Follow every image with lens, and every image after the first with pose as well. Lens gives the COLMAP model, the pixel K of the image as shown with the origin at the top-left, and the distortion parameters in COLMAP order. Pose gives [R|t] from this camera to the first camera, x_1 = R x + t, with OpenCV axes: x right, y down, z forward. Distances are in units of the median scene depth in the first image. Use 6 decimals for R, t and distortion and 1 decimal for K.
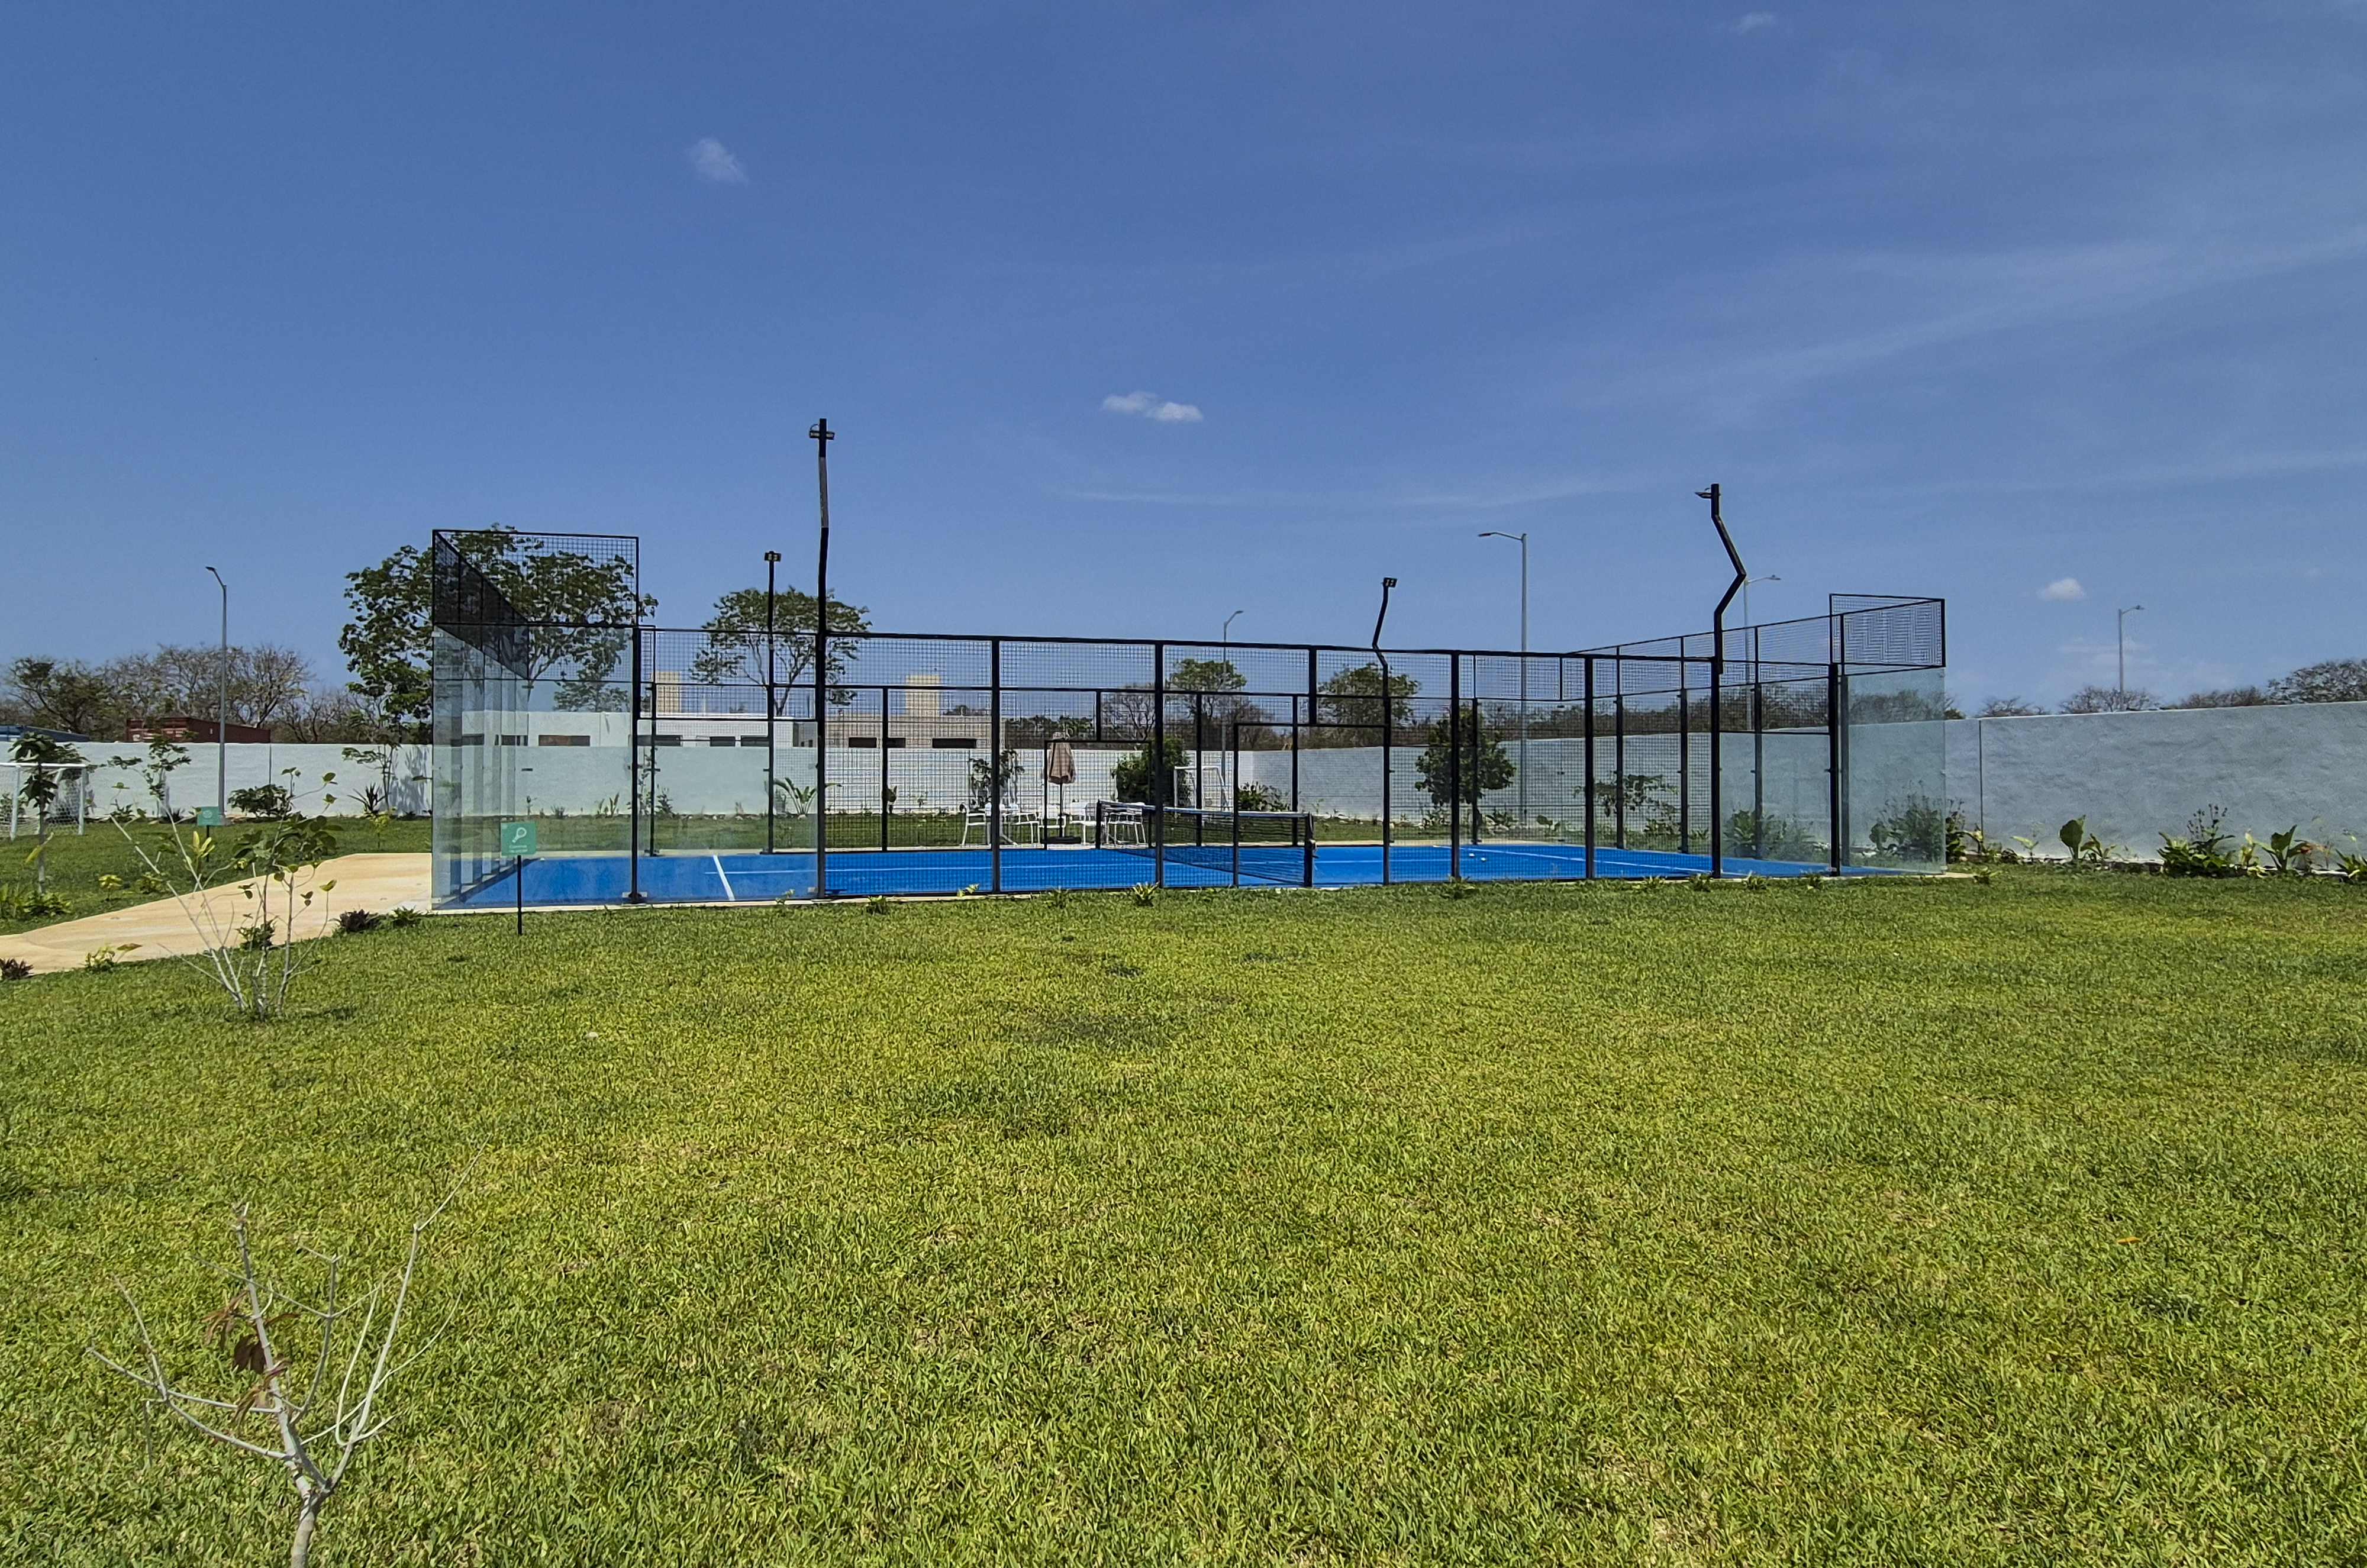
lens RADIAL K [[1304.6, 0, 1183.5], [0, 1304.6, 784.0], [0, 0, 1]] dist [-0.040396, 0.000993]
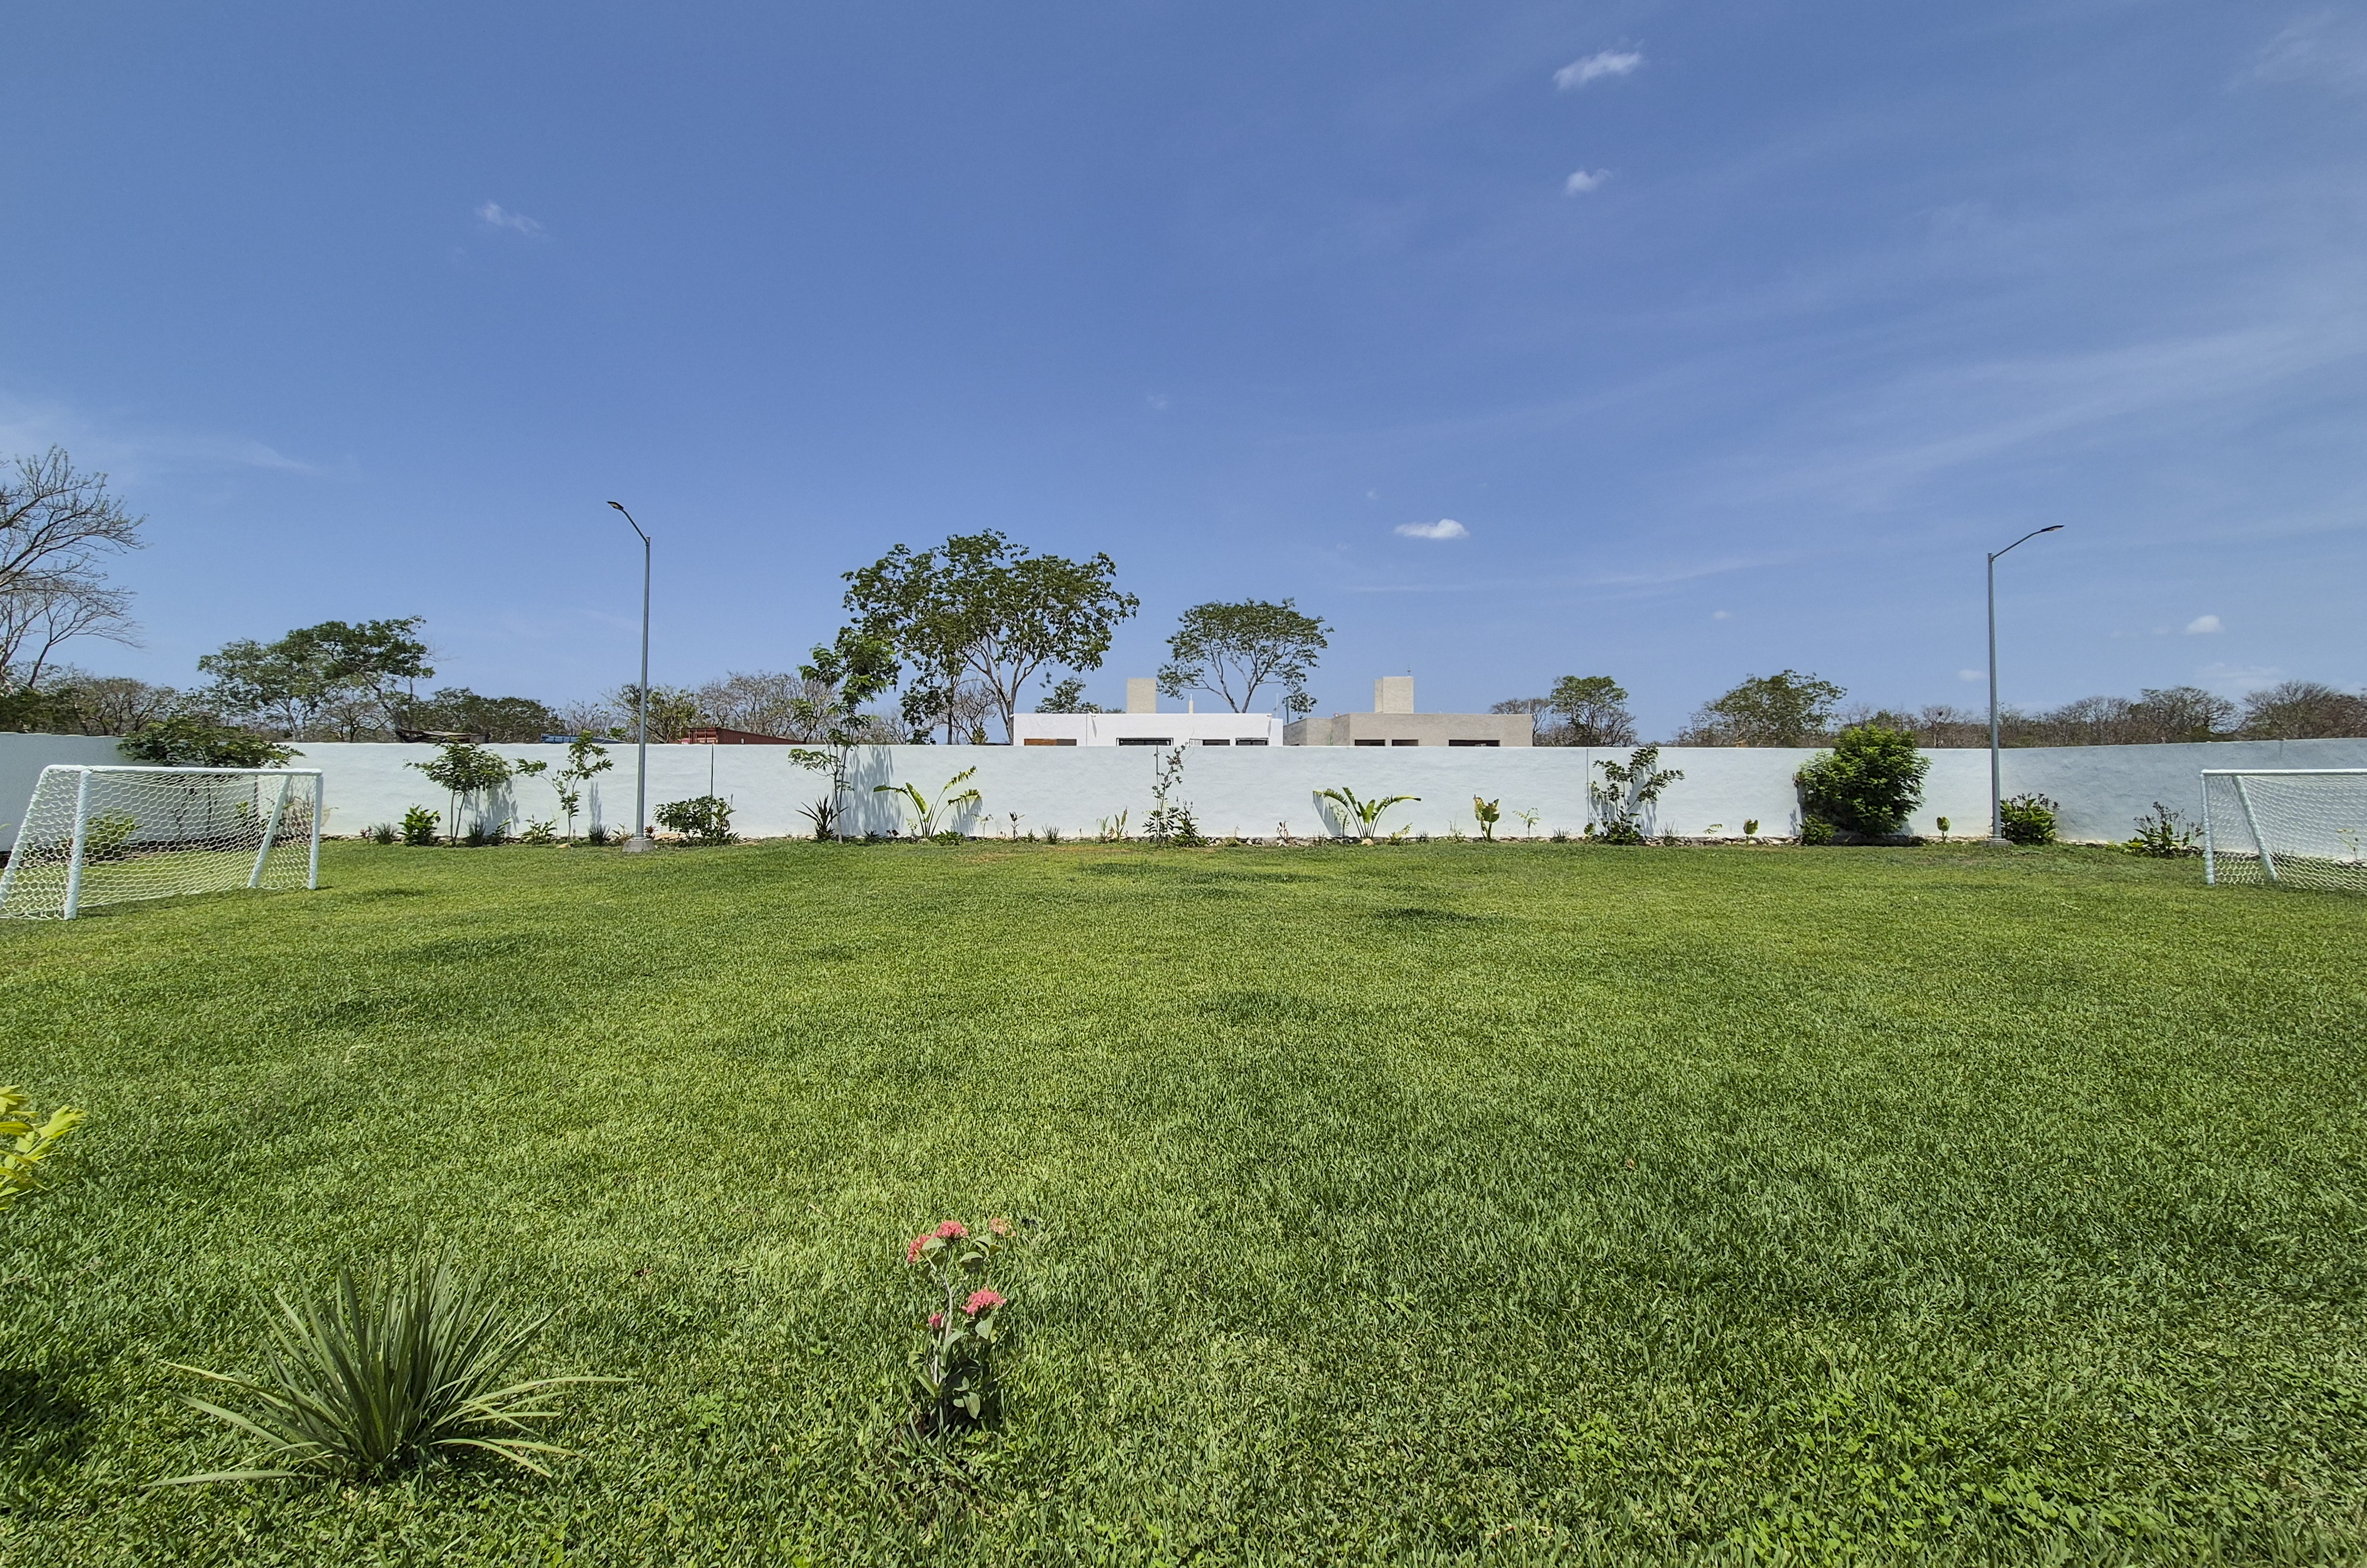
lens RADIAL K [[1304.6, 0, 1183.5], [0, 1304.6, 784.0], [0, 0, 1]] dist [-0.040396, 0.000993]
pose [[0.942274, -0.000077, -0.334842, -0.174094], [-0.001700, 0.999986, -0.005014, -0.003523], [0.334838, 0.005294, 0.942261, 0.345669]]
